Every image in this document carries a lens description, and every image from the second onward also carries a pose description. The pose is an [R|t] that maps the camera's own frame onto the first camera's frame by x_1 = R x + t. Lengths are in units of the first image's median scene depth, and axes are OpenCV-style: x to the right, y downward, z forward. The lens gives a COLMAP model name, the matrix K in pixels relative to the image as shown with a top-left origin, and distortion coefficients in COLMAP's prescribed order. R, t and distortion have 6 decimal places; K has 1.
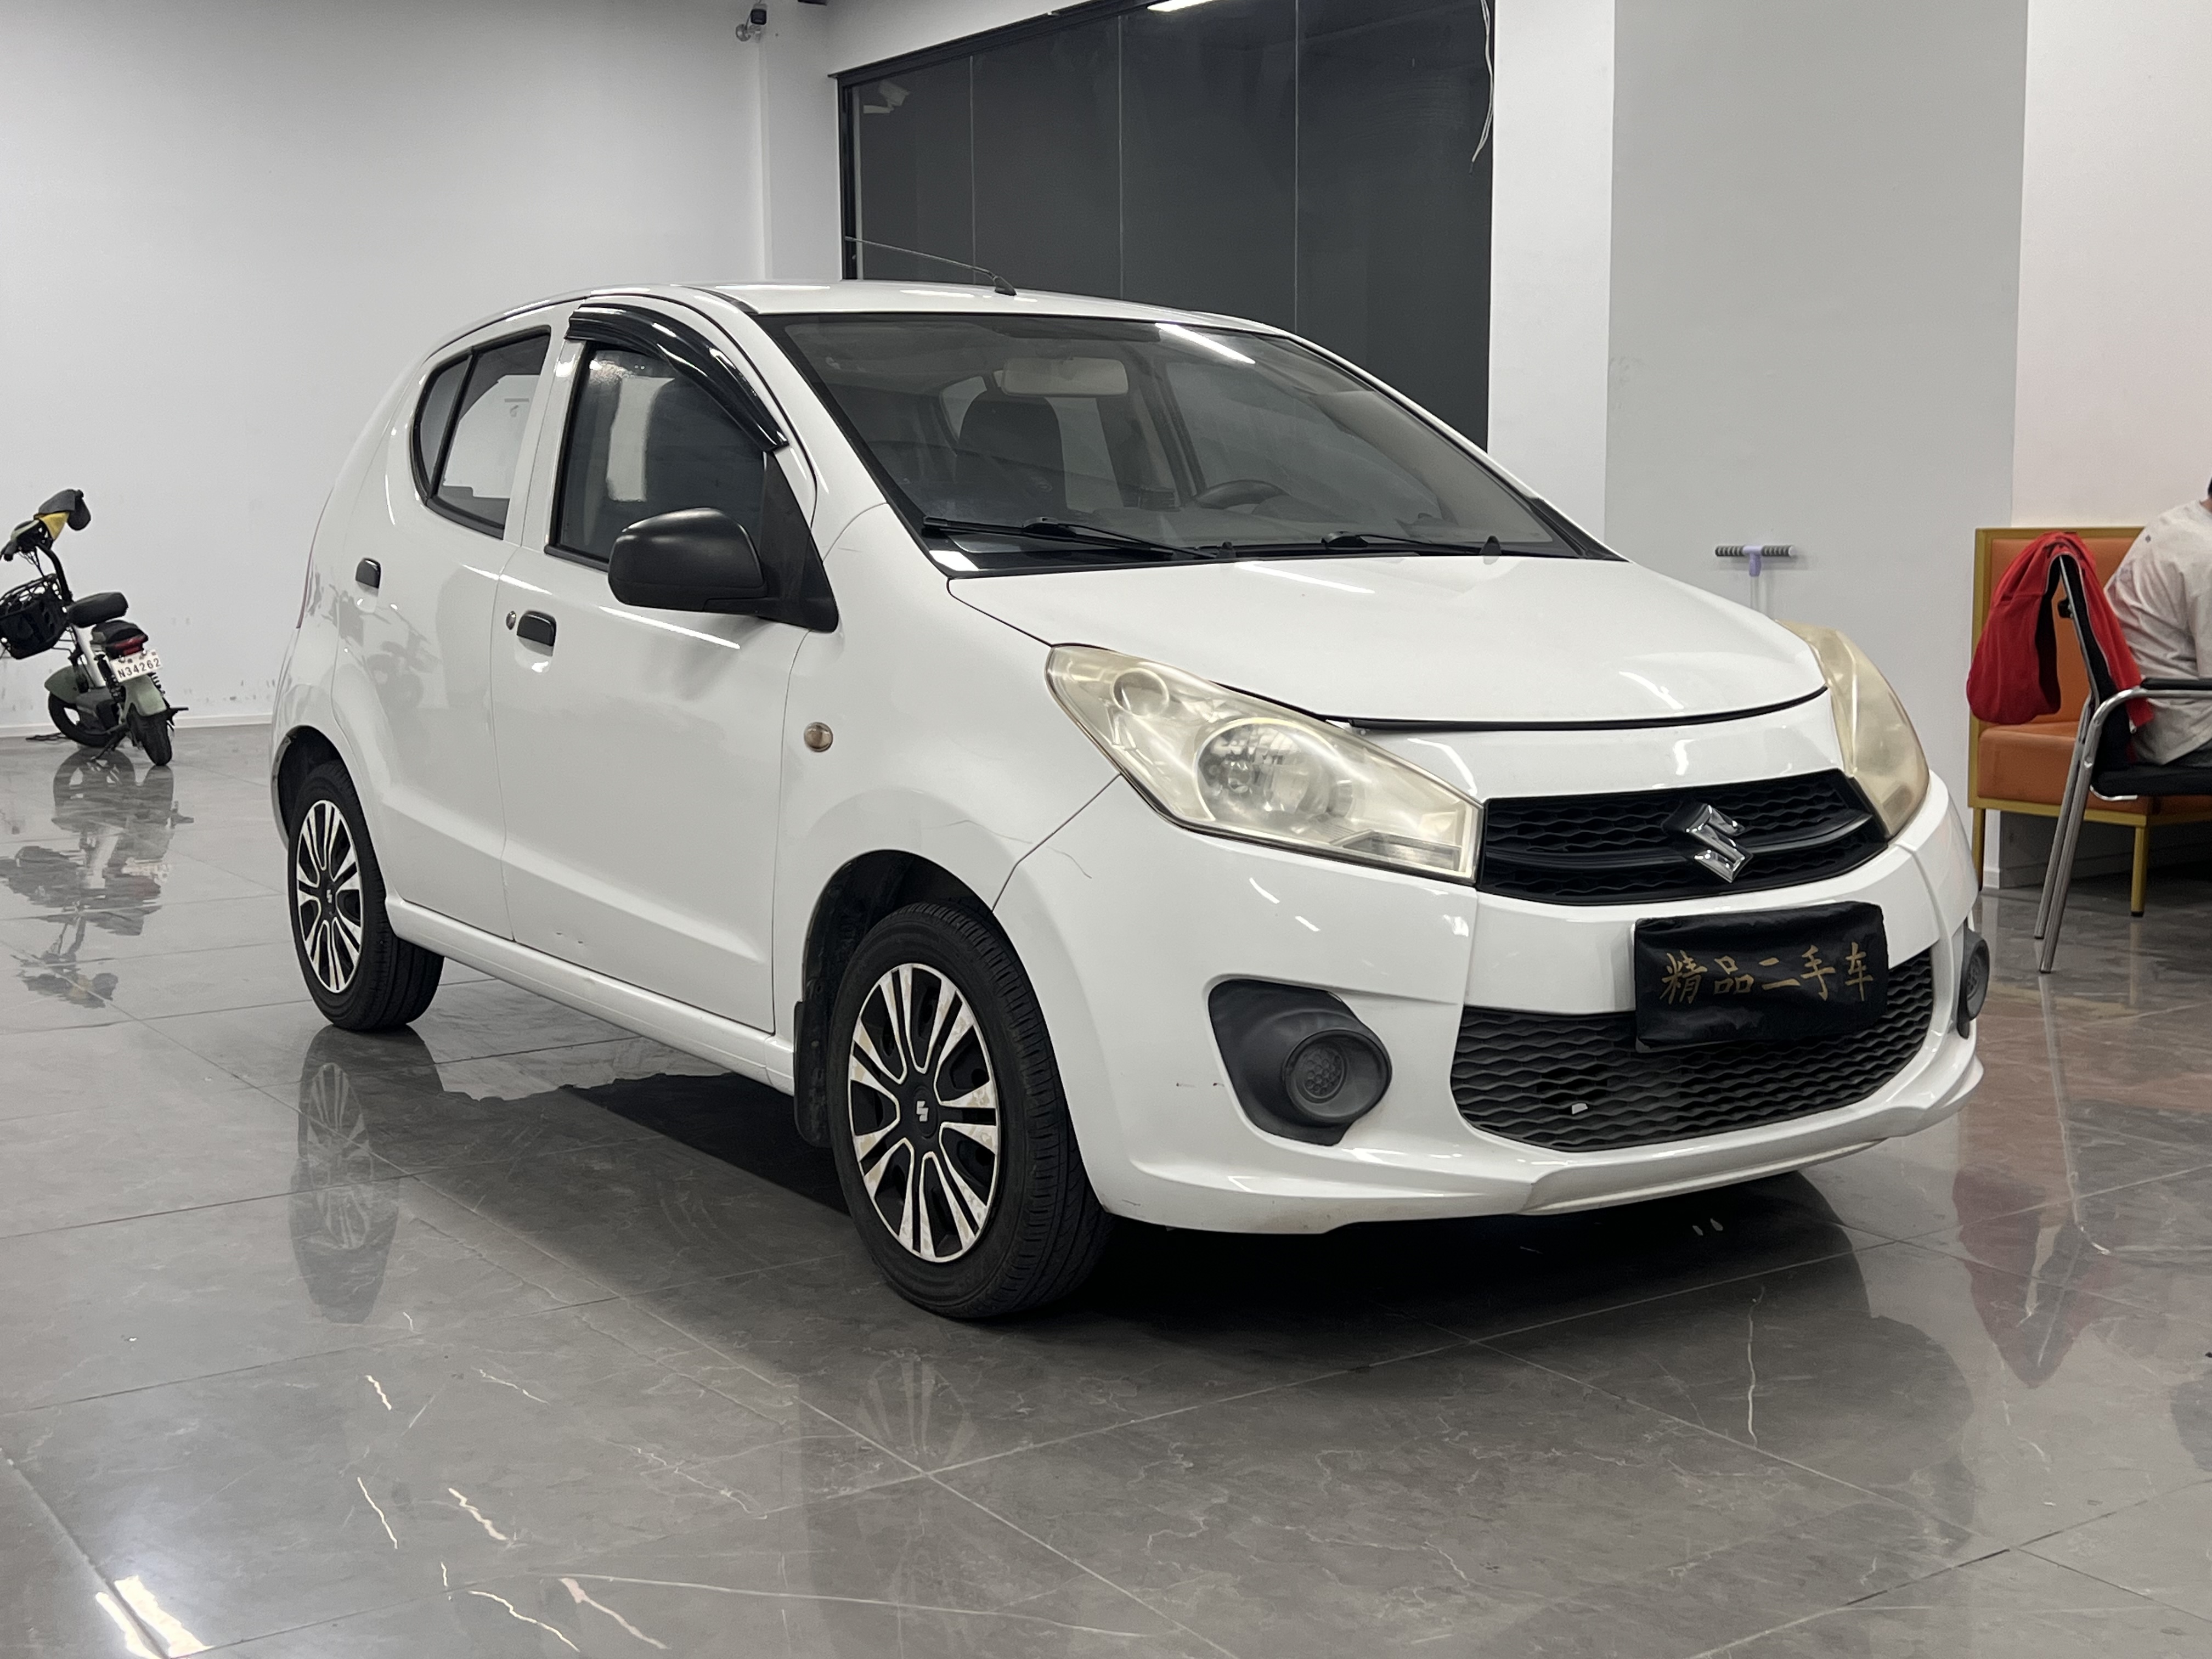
lens RADIAL K [[2647.7, 0, 1106.0], [0, 2647.7, 829.5], [0, 0, 1]] dist [0.152191, -0.019836]
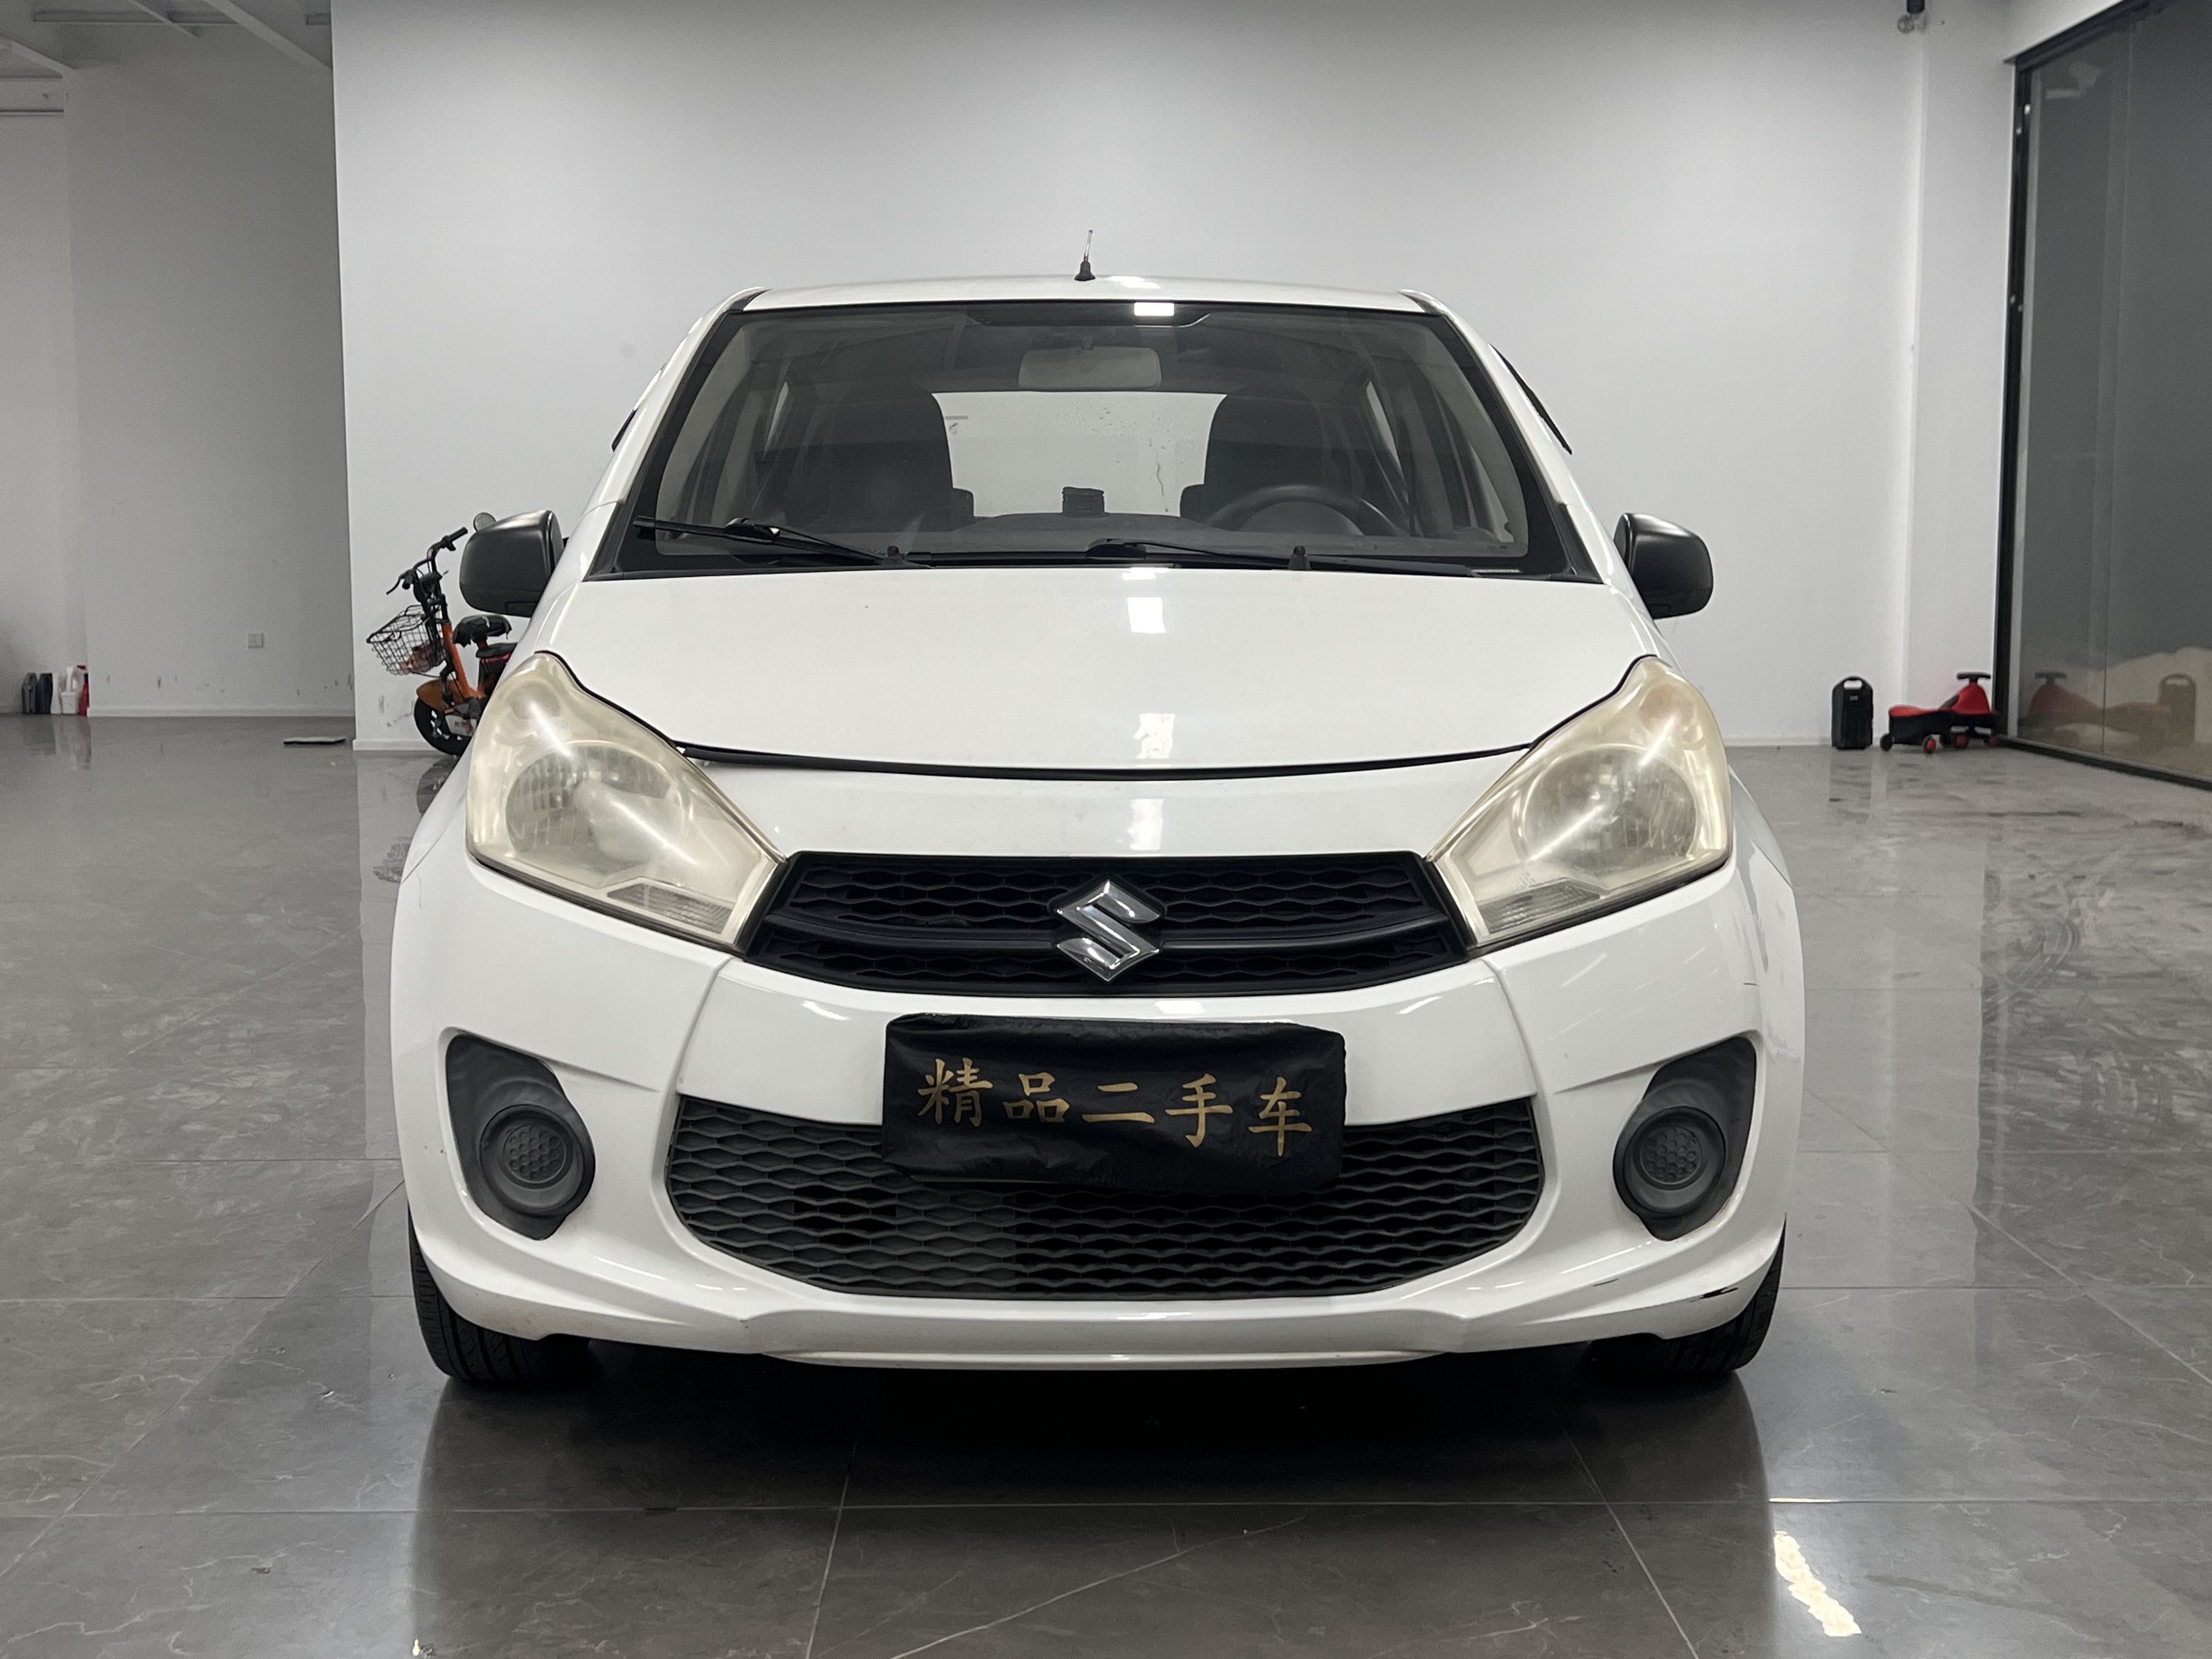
lens RADIAL K [[2647.7, 0, 1106.0], [0, 2647.7, 829.5], [0, 0, 1]] dist [0.152191, -0.019836]
pose [[0.839705, 0.064137, -0.539242, 0.664147], [-0.073130, 0.997311, 0.004742, -0.028928], [0.538096, 0.035453, 0.842138, 0.351964]]
